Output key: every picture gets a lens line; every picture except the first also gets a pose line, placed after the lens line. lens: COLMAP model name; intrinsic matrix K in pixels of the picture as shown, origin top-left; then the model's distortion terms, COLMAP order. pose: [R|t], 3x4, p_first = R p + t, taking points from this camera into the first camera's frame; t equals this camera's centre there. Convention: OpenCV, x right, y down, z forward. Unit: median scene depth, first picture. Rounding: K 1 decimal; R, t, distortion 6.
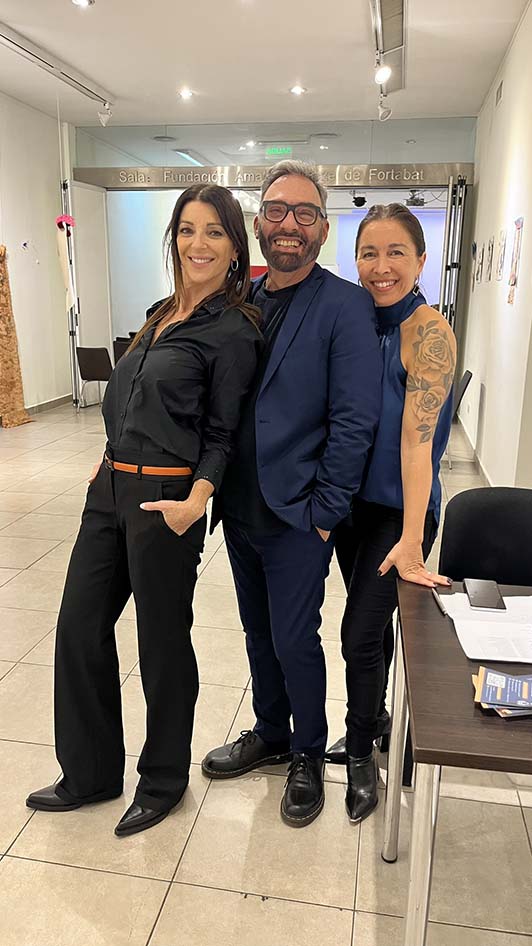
lens RADIAL K [[713.2, 0, 271.5], [0, 713.2, 471.2], [0, 0, 1]] dist [0.043557, -0.047906]
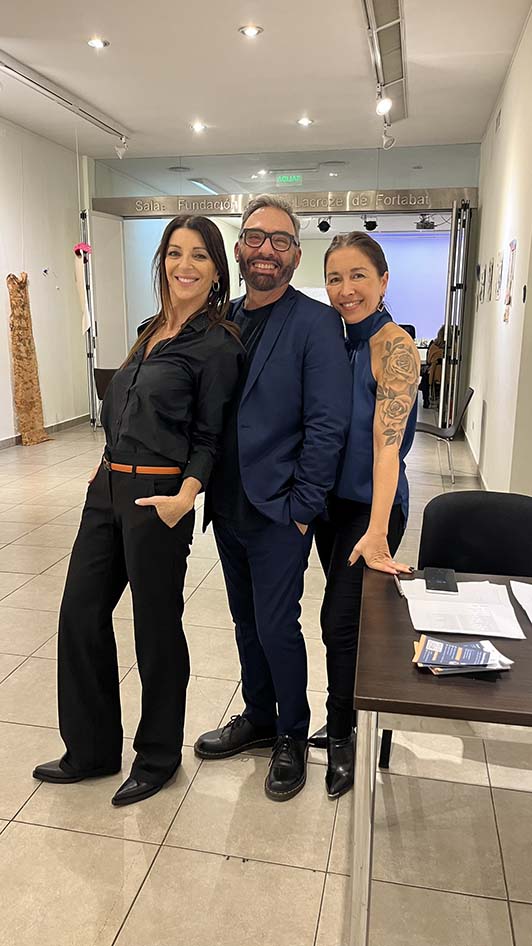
lens RADIAL K [[713.2, 0, 266.2], [0, 713.2, 472.9], [0, 0, 1]] dist [0.043557, -0.047906]
pose [[0.999383, -0.001533, -0.035092, 0.054571], [0.000530, 0.999591, -0.028581, 0.031692], [0.035122, 0.028545, 0.998975, -0.095386]]
